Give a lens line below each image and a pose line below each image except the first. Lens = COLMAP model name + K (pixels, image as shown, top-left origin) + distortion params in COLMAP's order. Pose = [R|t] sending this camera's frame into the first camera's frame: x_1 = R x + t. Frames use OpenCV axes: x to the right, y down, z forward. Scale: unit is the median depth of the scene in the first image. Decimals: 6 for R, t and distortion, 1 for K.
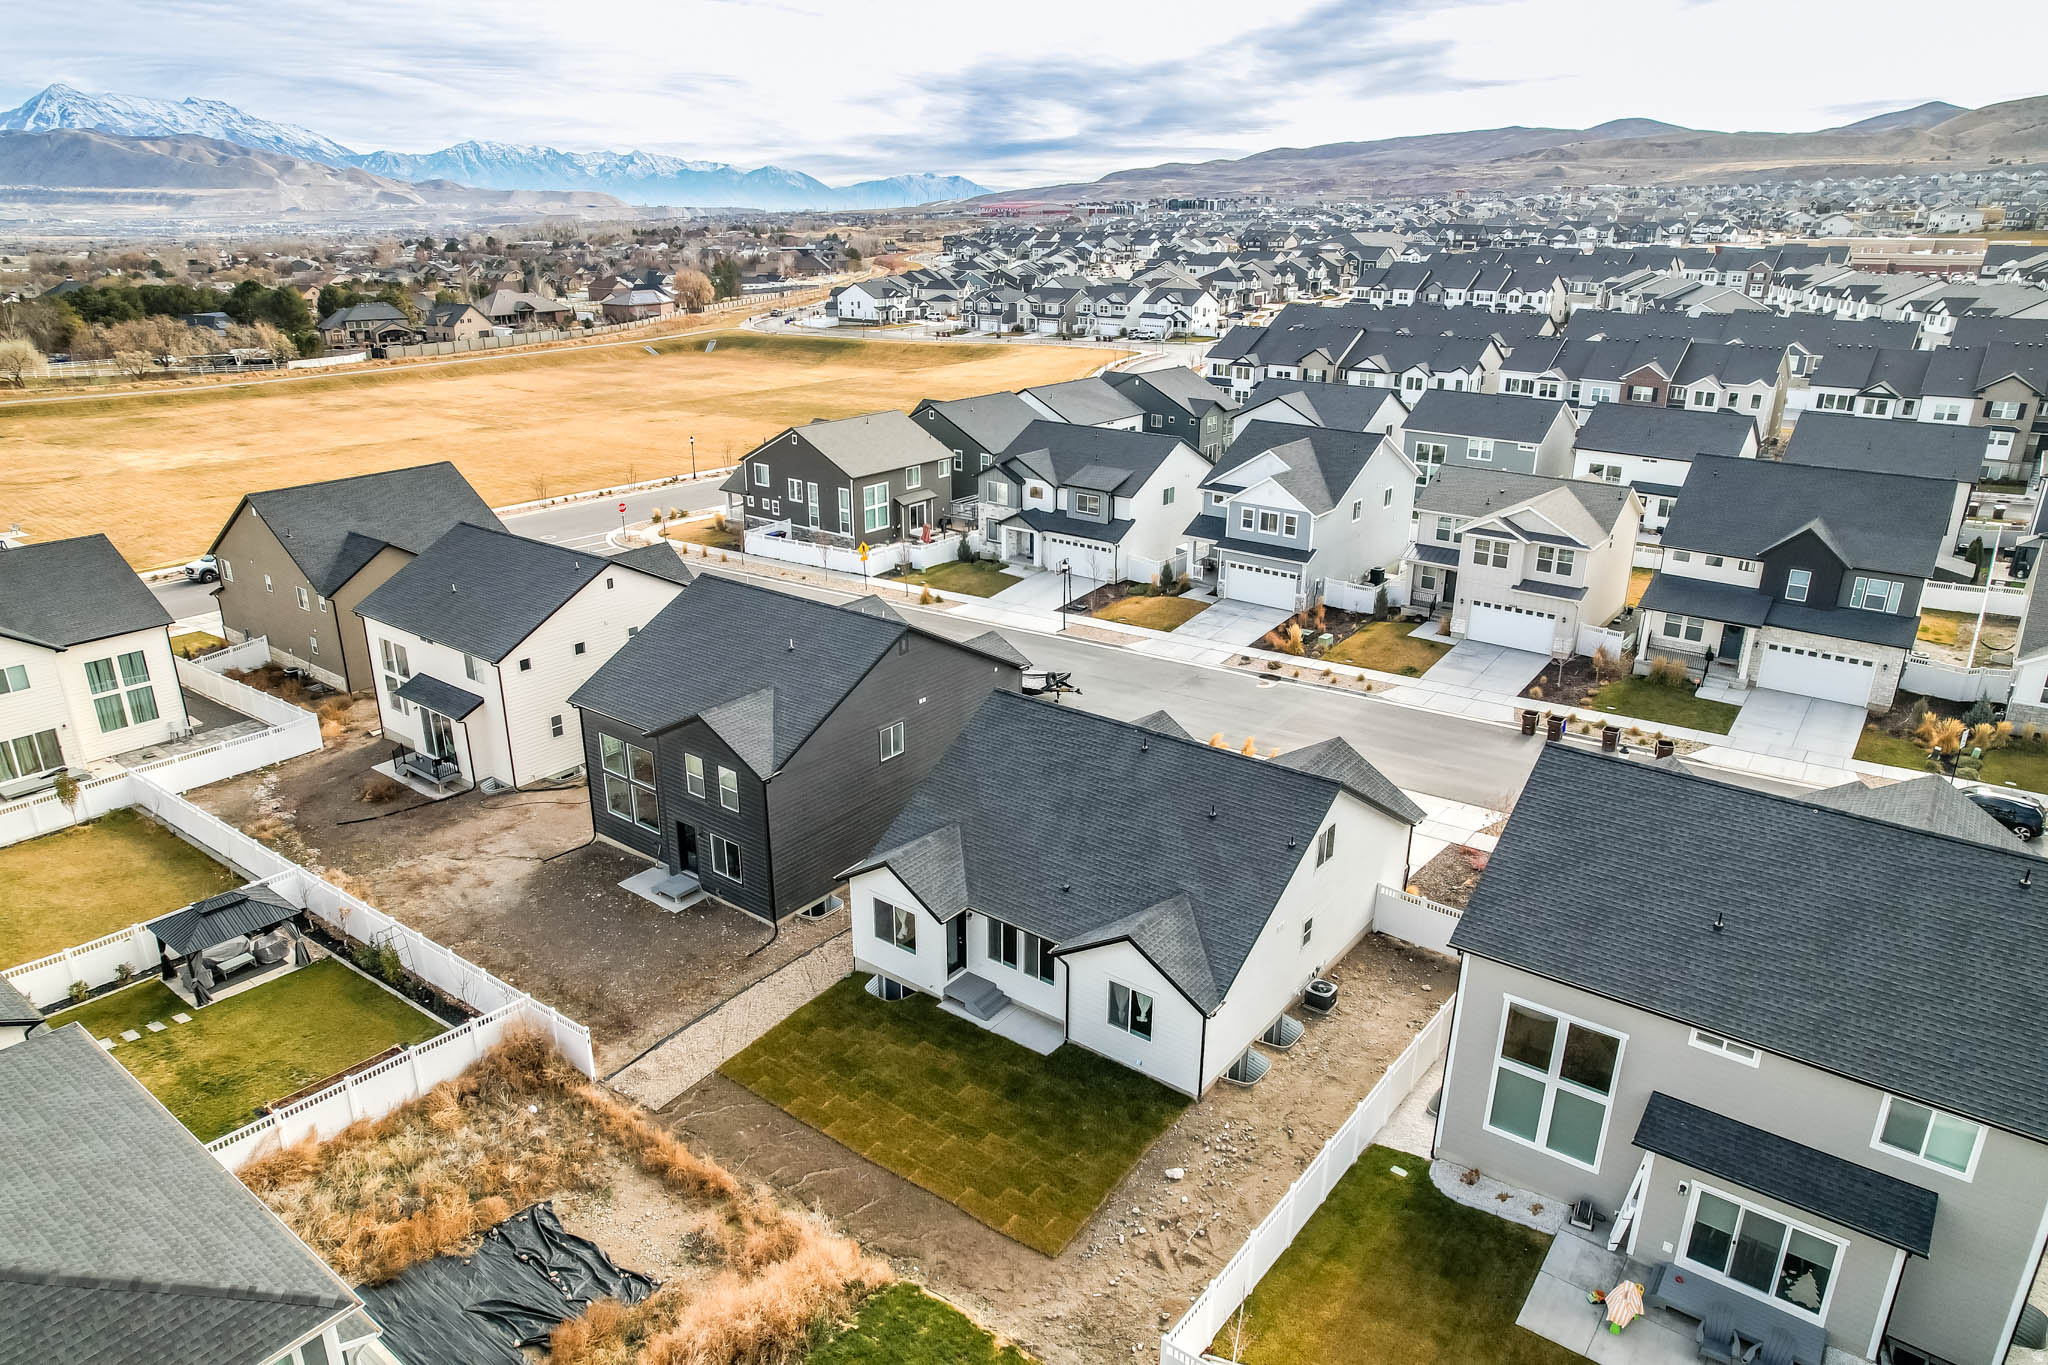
lens RADIAL K [[1309.4, 0, 1017.8], [0, 1309.4, 689.7], [0, 0, 1]] dist [-0.072450, 0.059140]
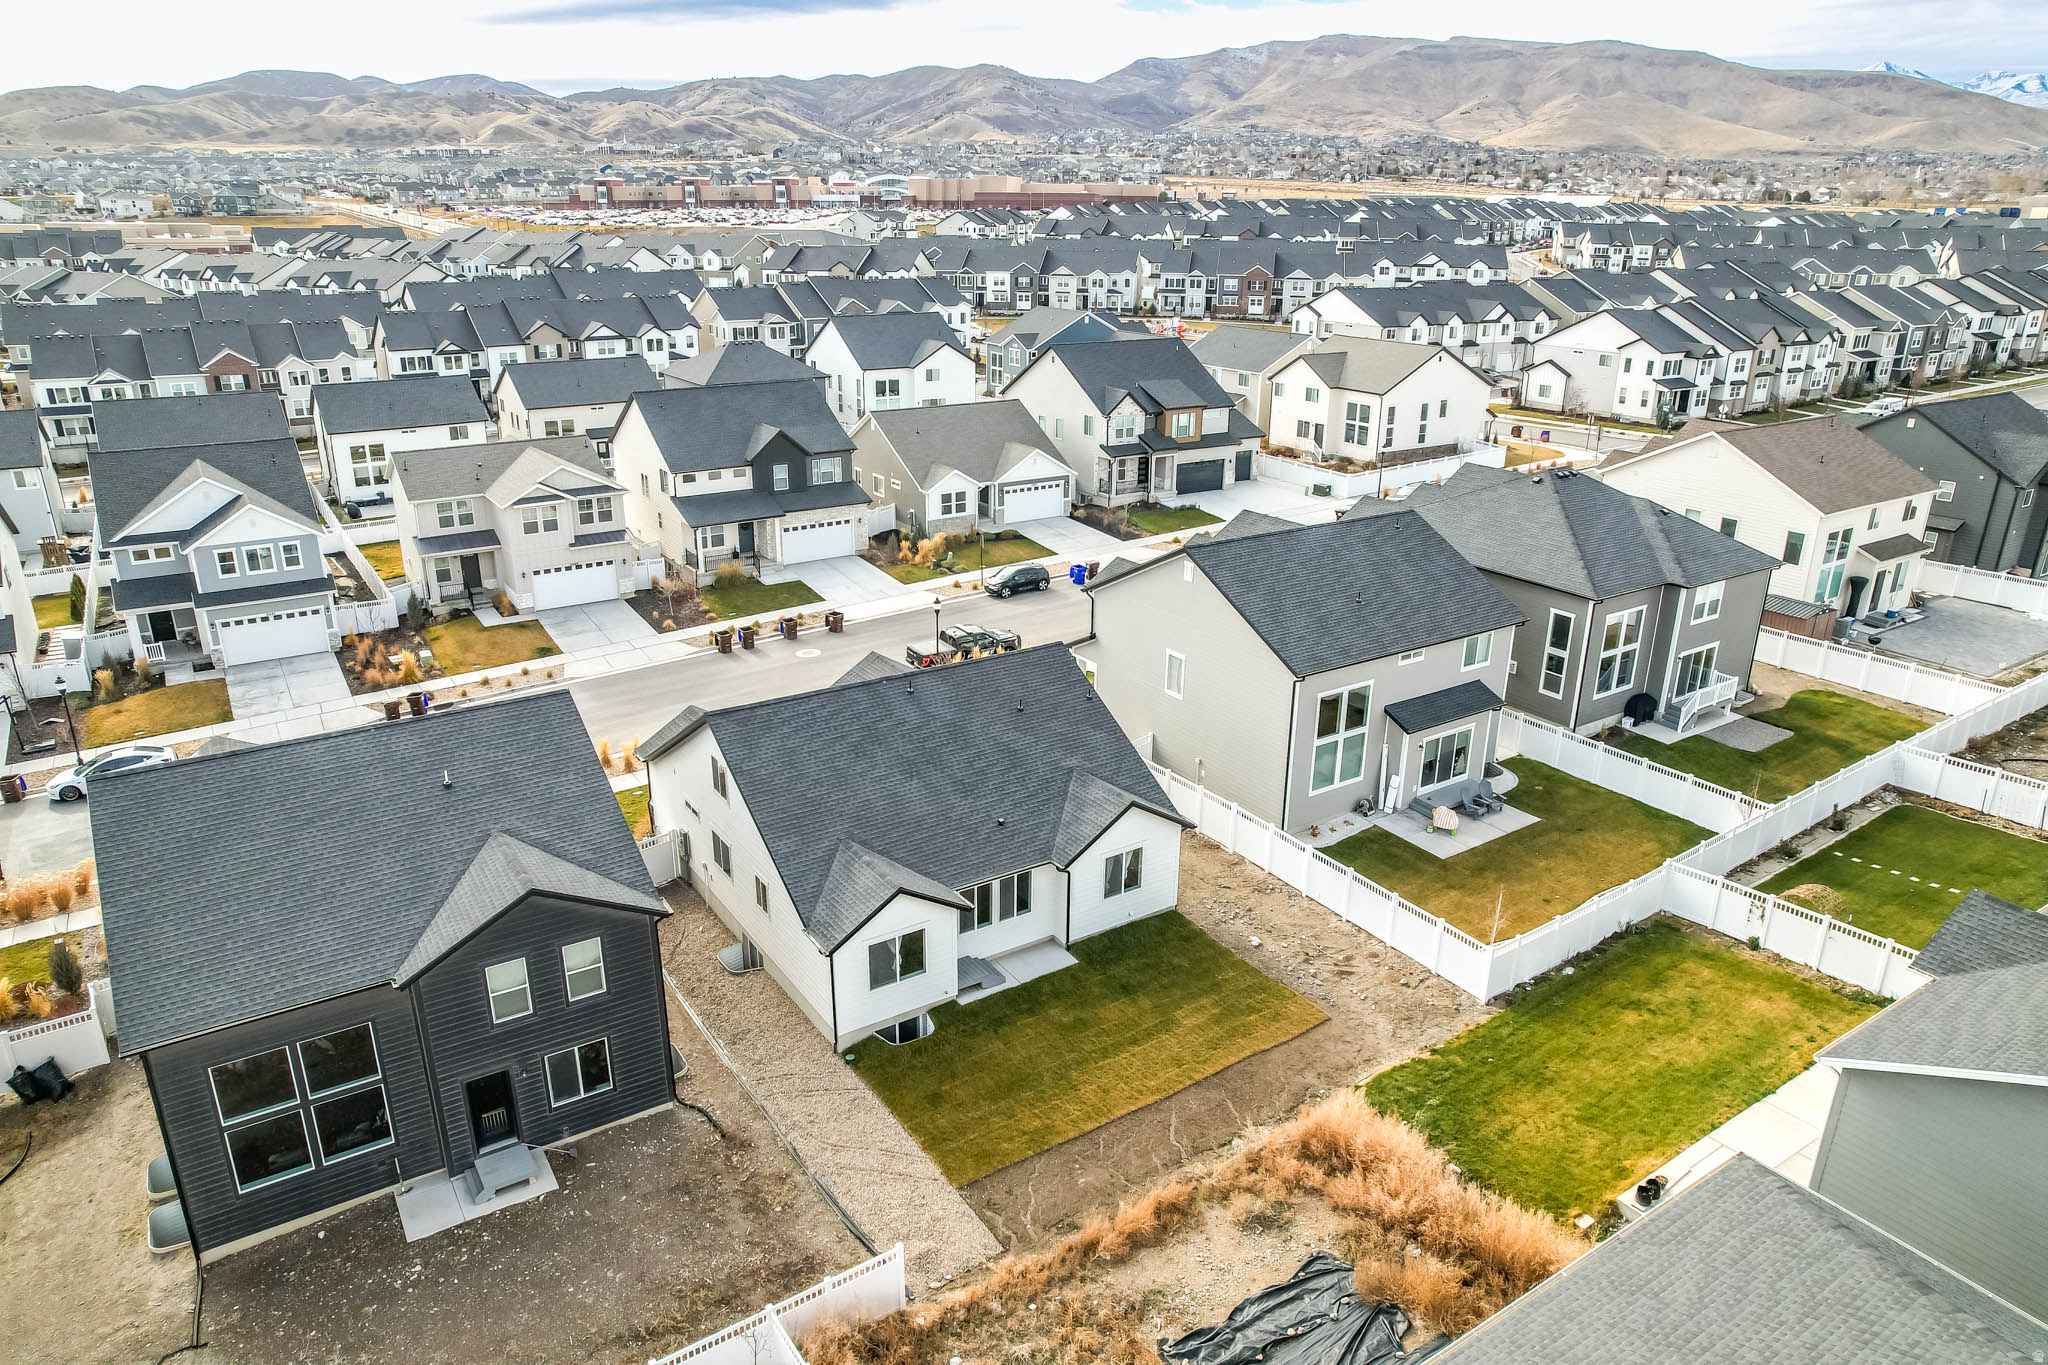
lens RADIAL K [[1309.4, 0, 1017.8], [0, 1309.4, 689.7], [0, 0, 1]] dist [-0.072450, 0.059140]
pose [[0.329453, -0.328441, 0.885205, -0.474489], [0.321909, 0.920445, 0.221709, -0.094441], [-0.887601, 0.211913, 0.408971, 0.316224]]
